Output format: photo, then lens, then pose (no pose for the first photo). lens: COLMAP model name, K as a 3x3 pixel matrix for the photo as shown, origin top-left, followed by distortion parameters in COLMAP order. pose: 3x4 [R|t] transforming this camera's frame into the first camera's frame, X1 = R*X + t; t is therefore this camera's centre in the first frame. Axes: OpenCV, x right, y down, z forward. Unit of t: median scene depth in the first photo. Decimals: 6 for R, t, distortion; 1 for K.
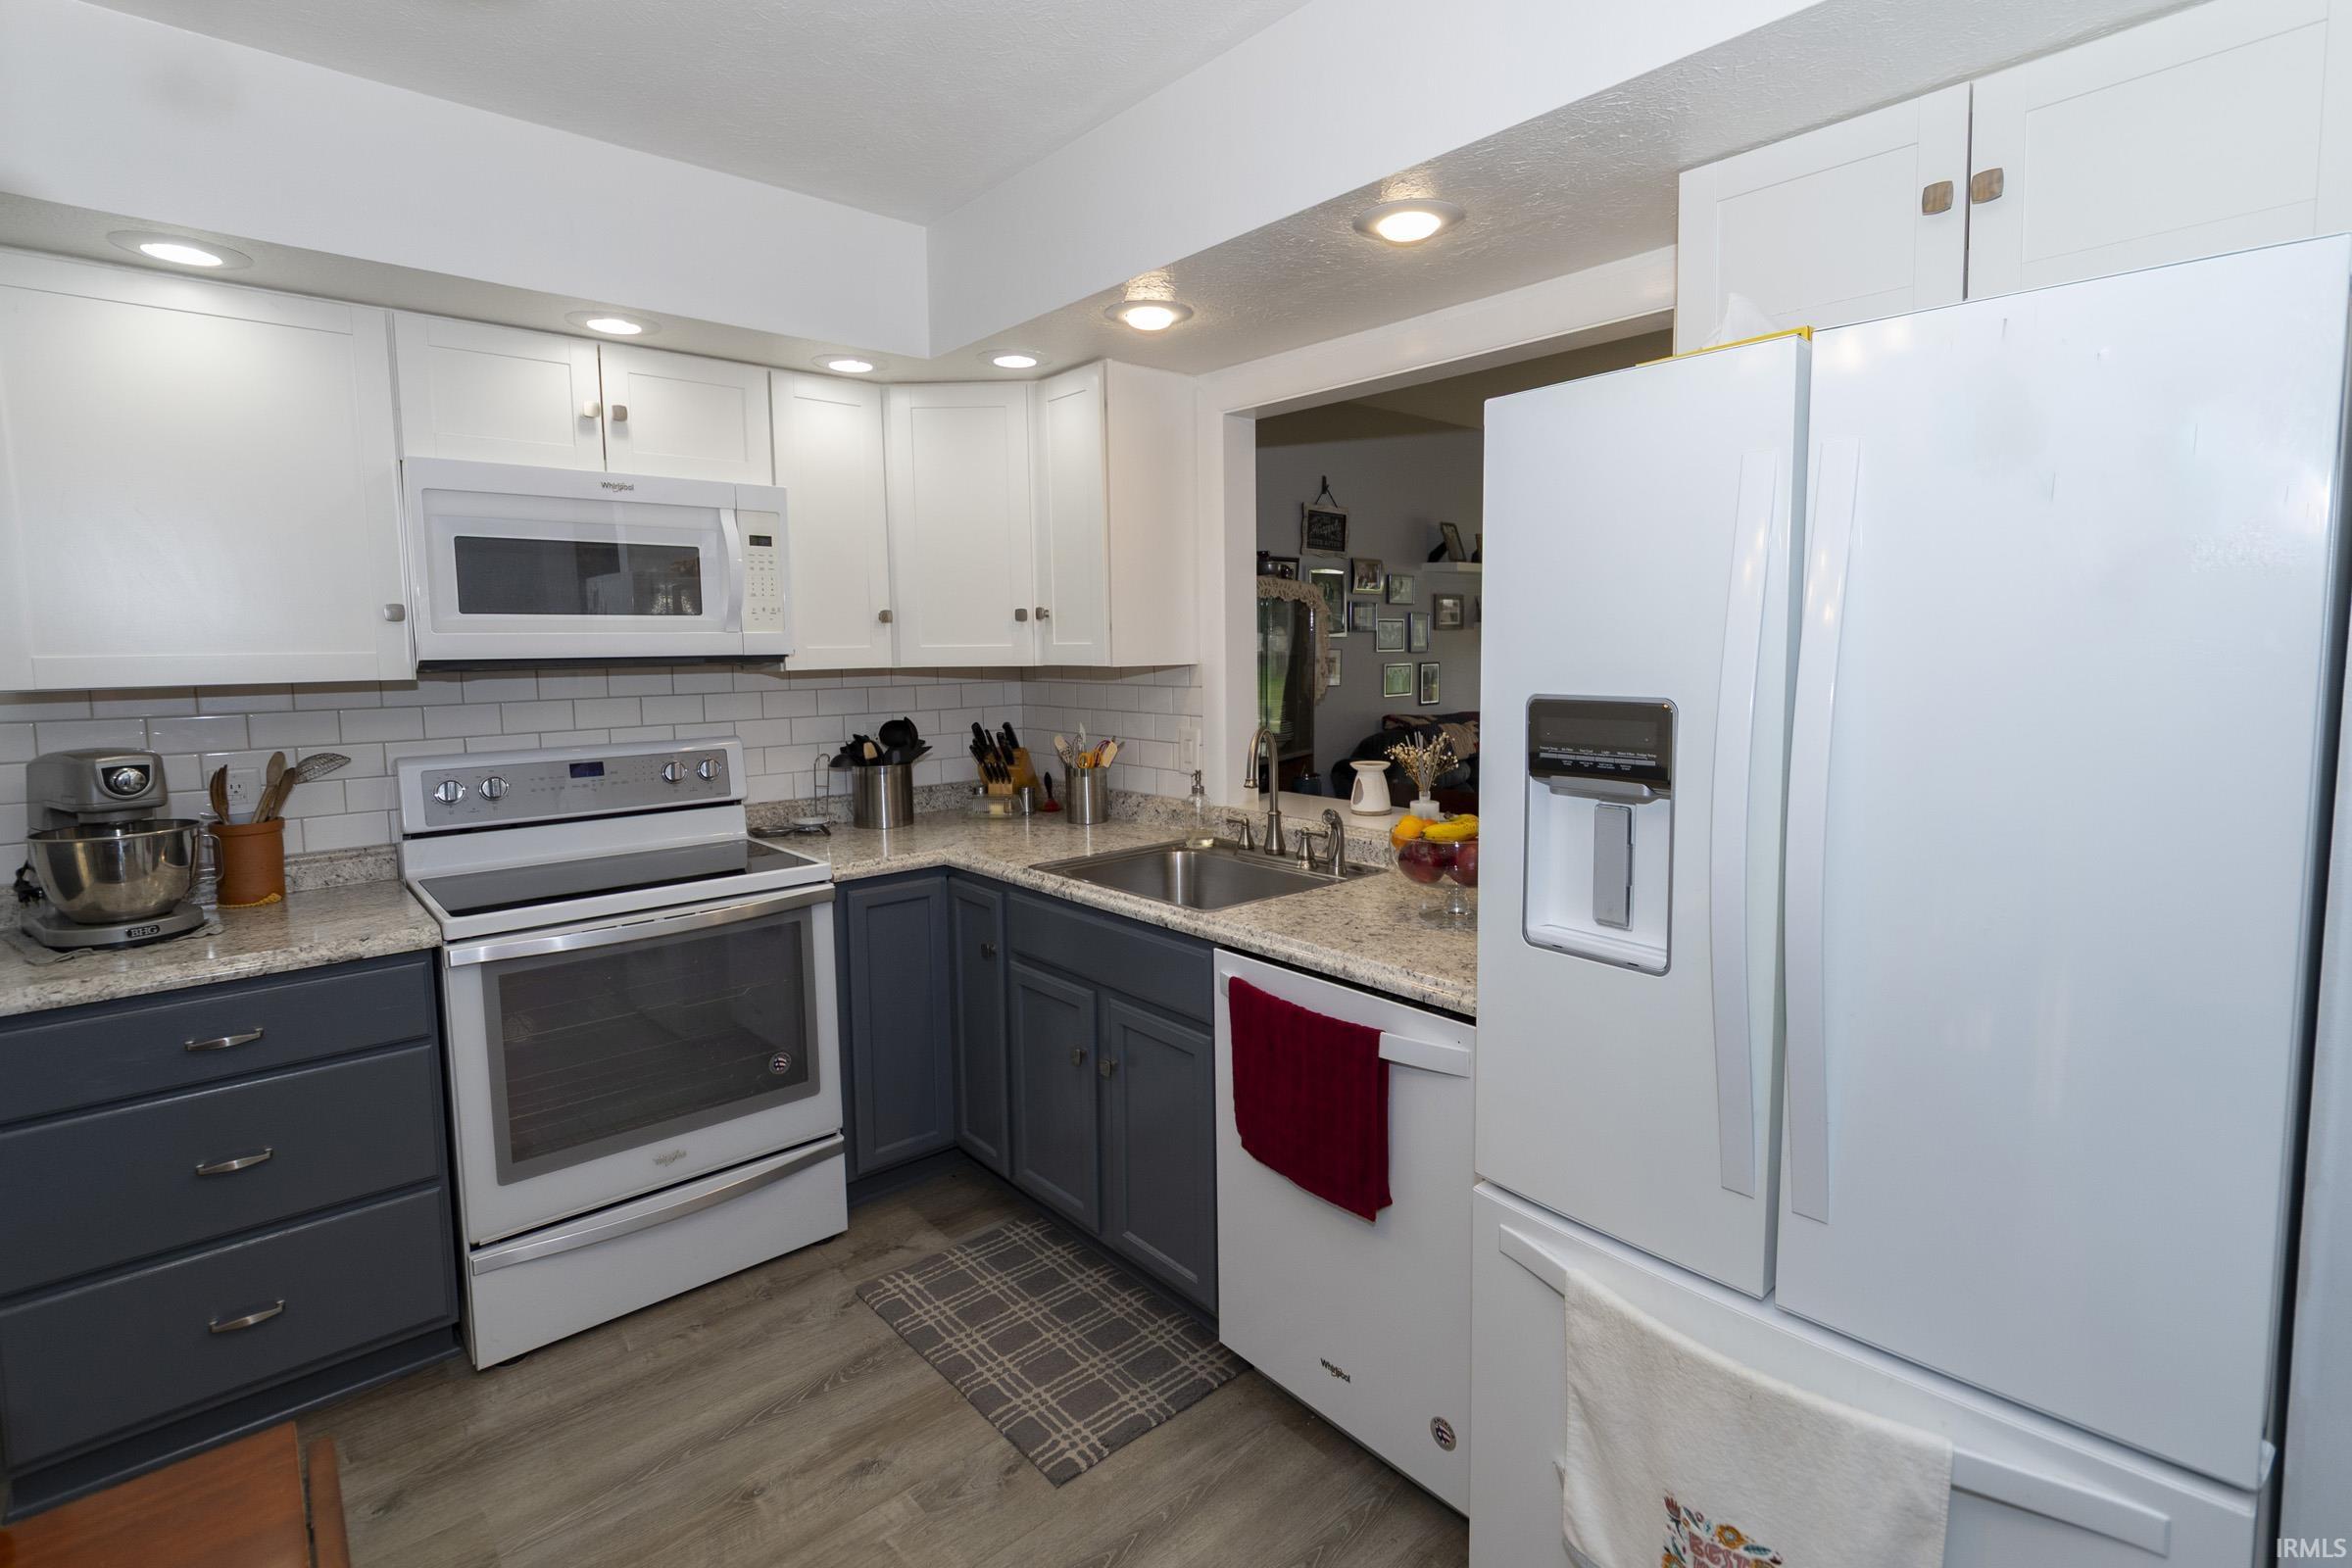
lens RADIAL K [[1063.1, 0, 1186.6], [0, 1063.1, 733.4], [0, 0, 1]] dist [-0.003002, -0.000231]
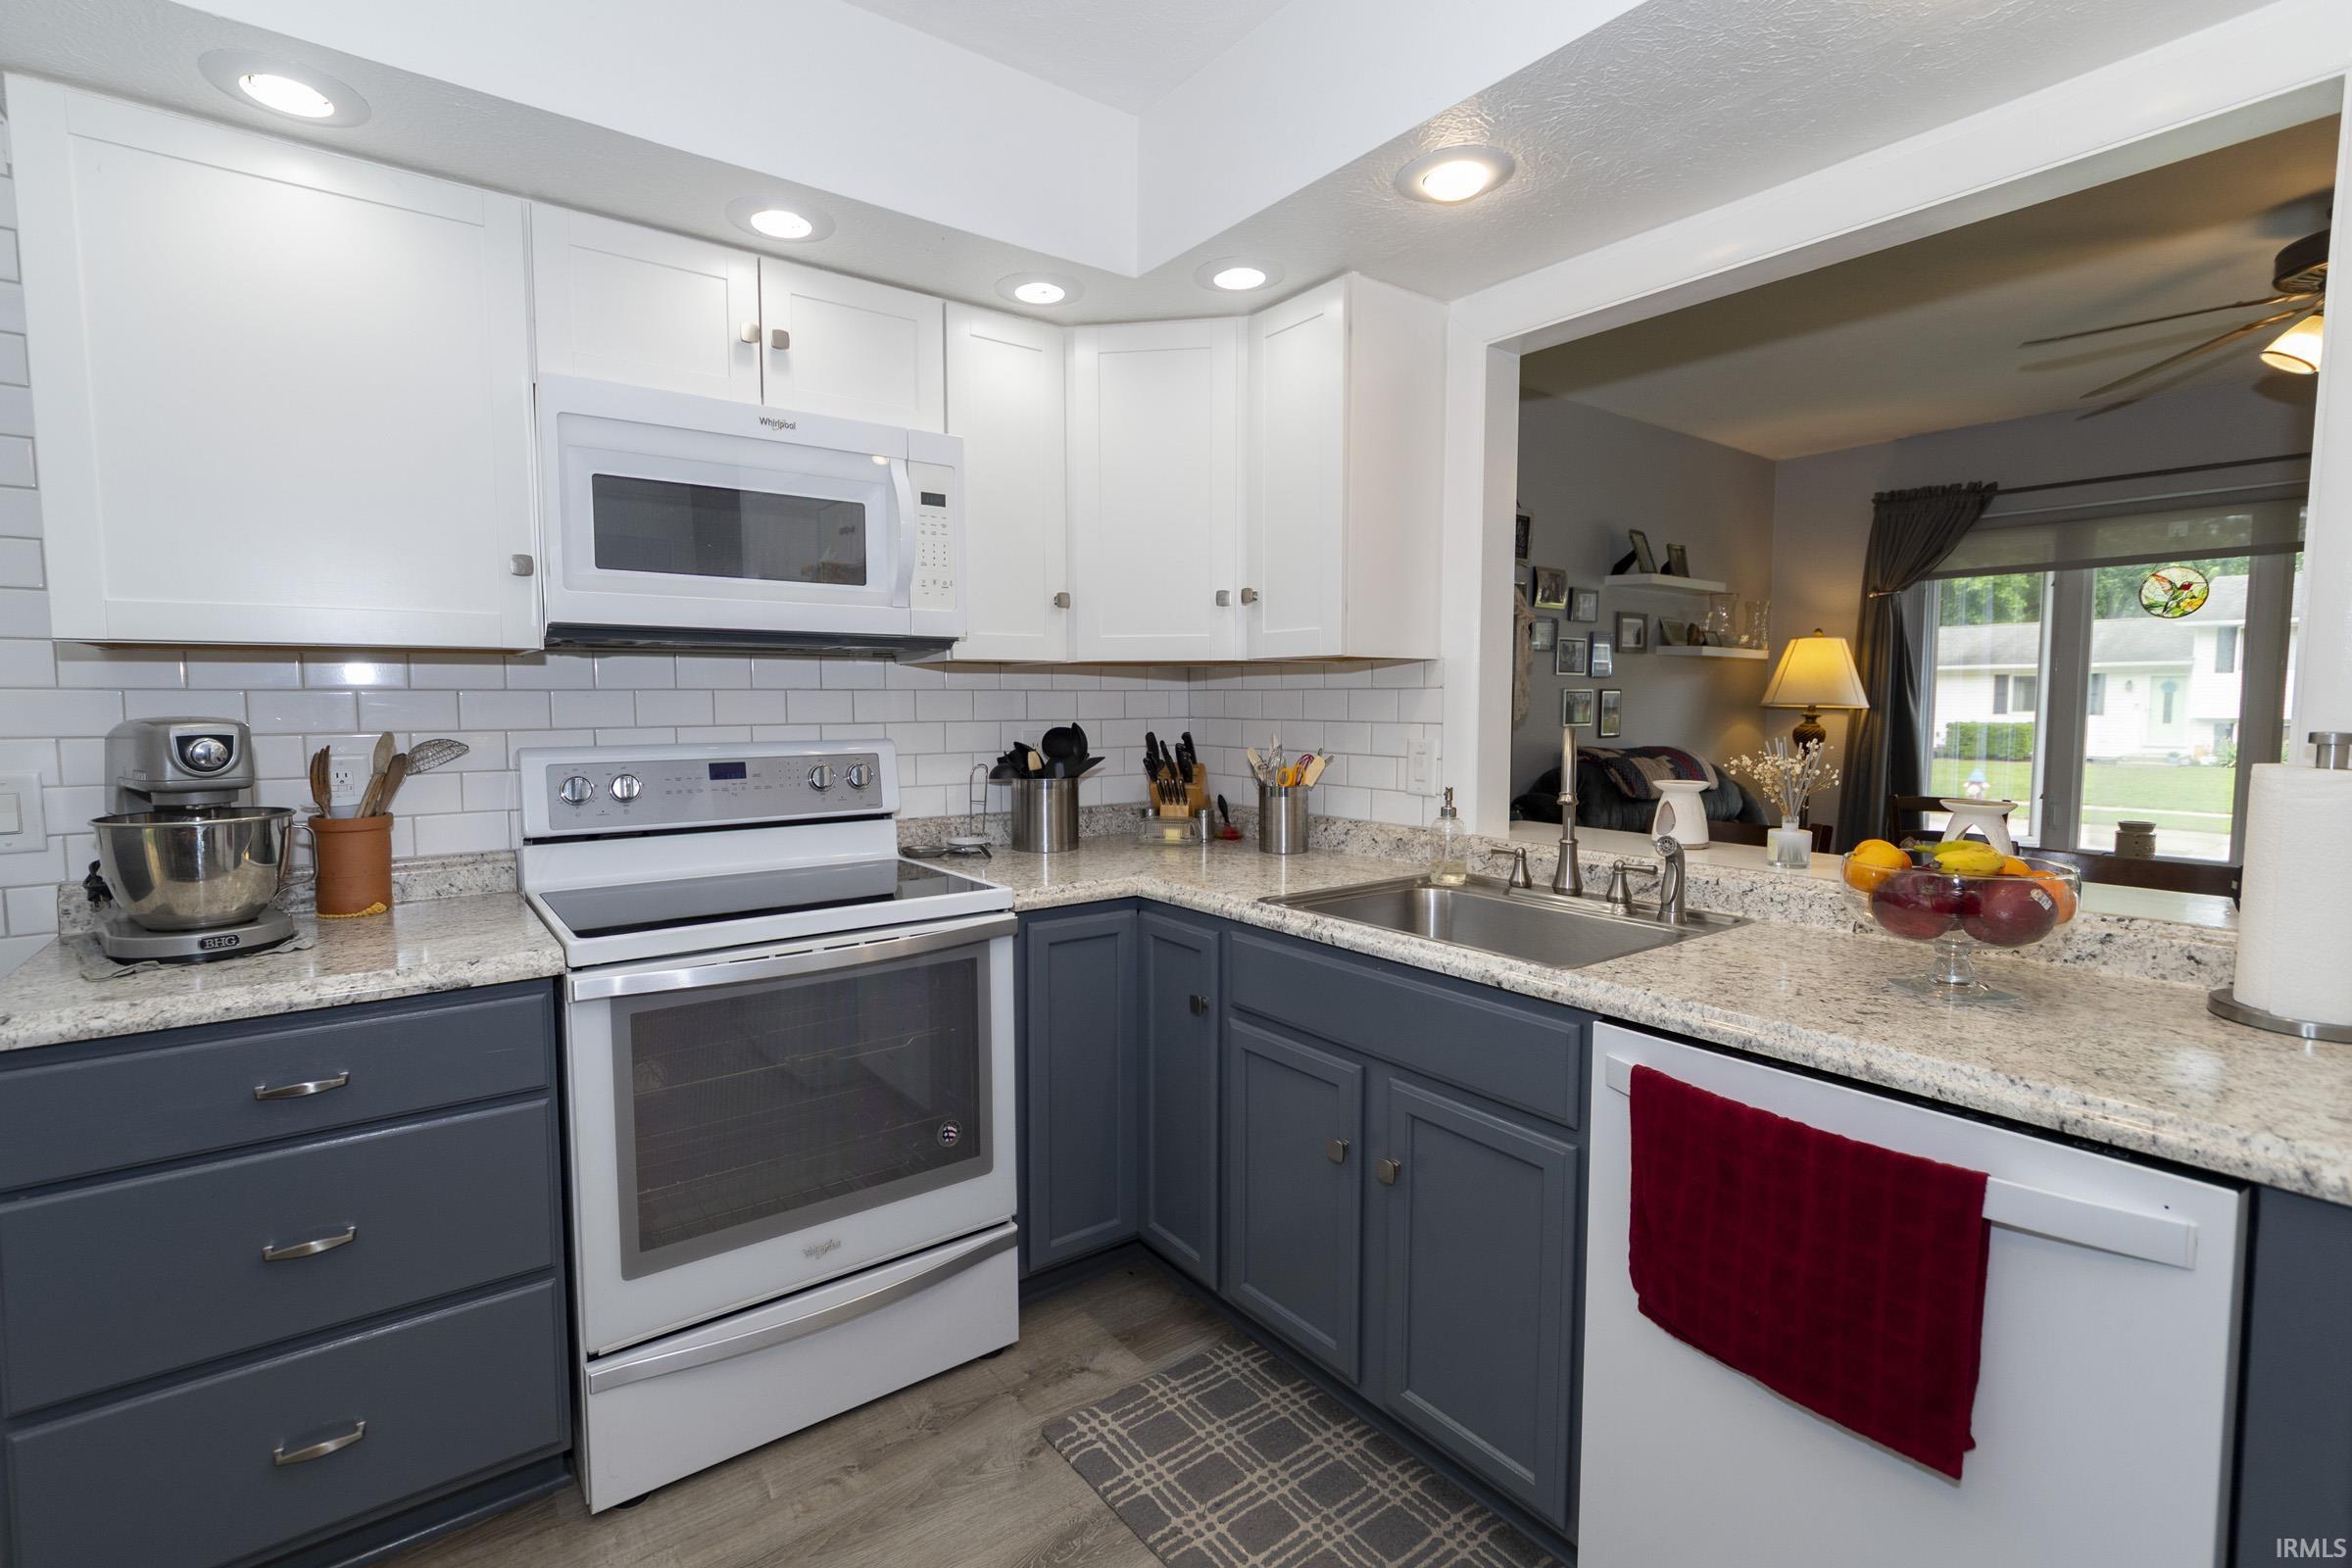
lens RADIAL K [[1030.4, 0, 1123.4], [0, 1030.4, 765.6], [0, 0, 1]] dist [-0.004062, 0.002969]
pose [[0.993771, 0.016918, -0.110146, -0.174359], [-0.018902, 0.999677, -0.016986, 0.042142], [0.109823, 0.018962, 0.993770, 0.236204]]
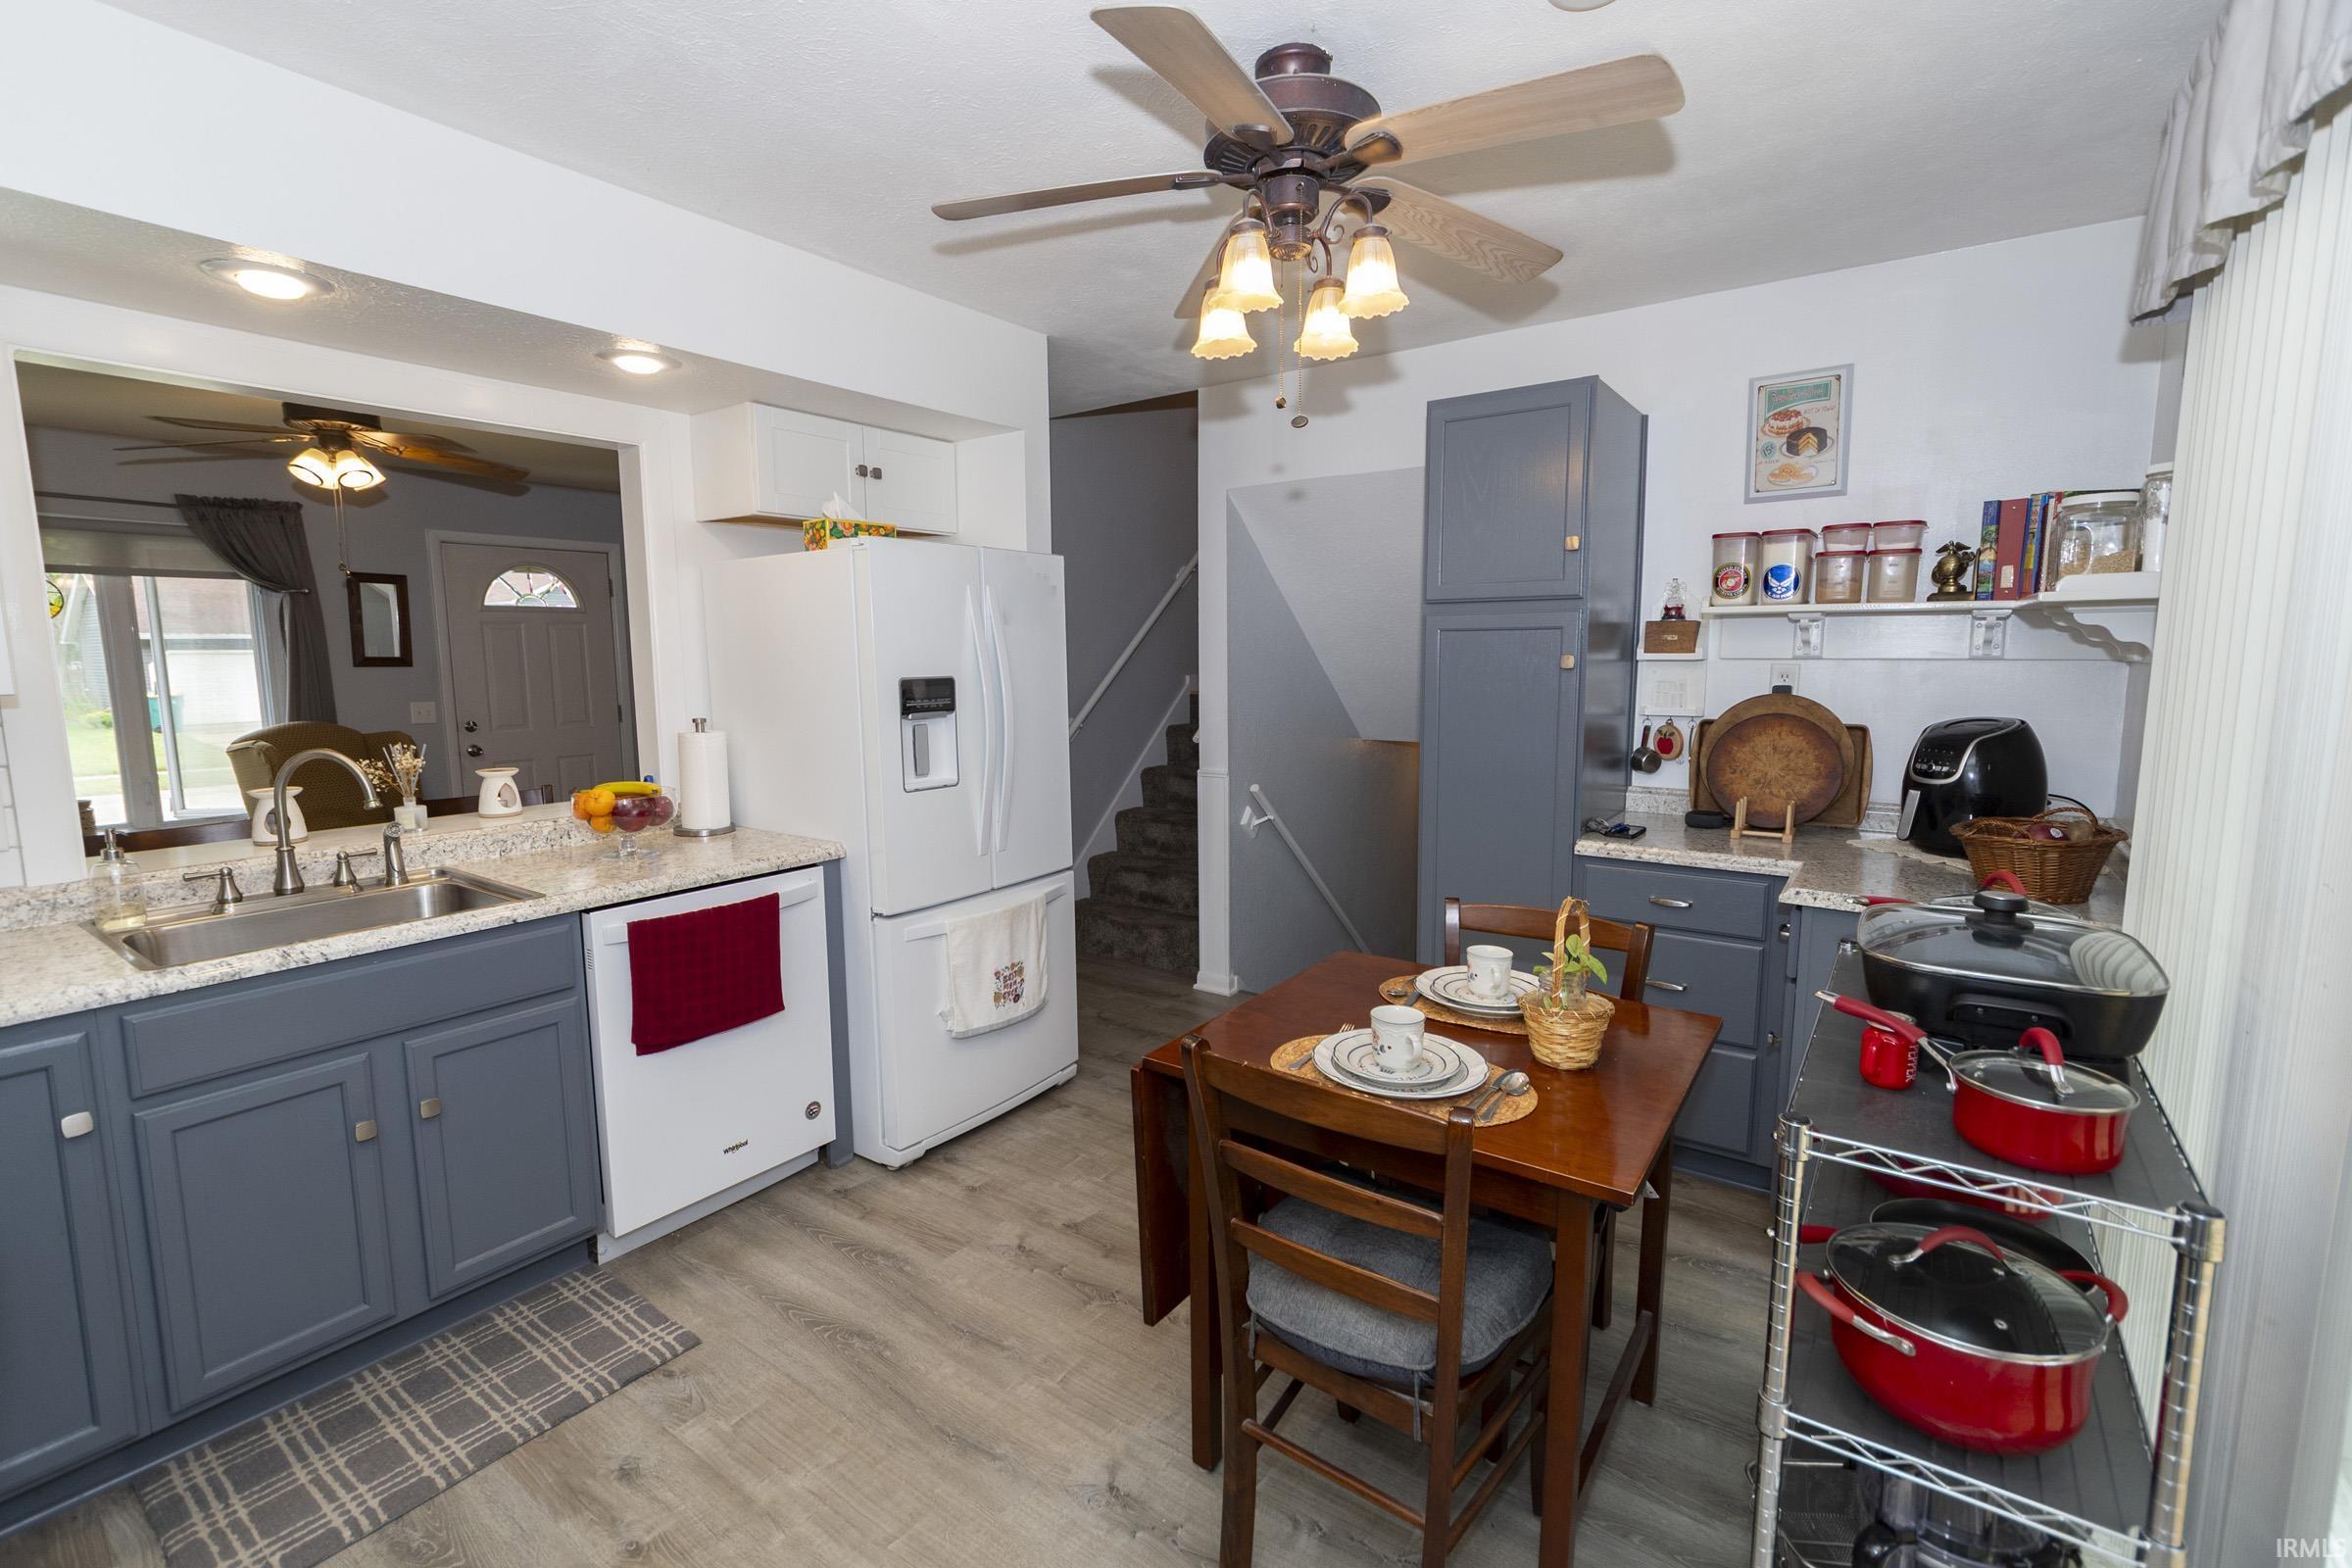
lens RADIAL K [[1030.4, 0, 1136.9], [0, 1030.4, 773.5], [0, 0, 1]] dist [-0.004062, 0.002969]
pose [[-0.178653, -0.104692, 0.978327, -0.987873], [0.092862, 0.988090, 0.122695, -0.031279], [-0.979520, 0.112769, -0.166803, 0.472150]]
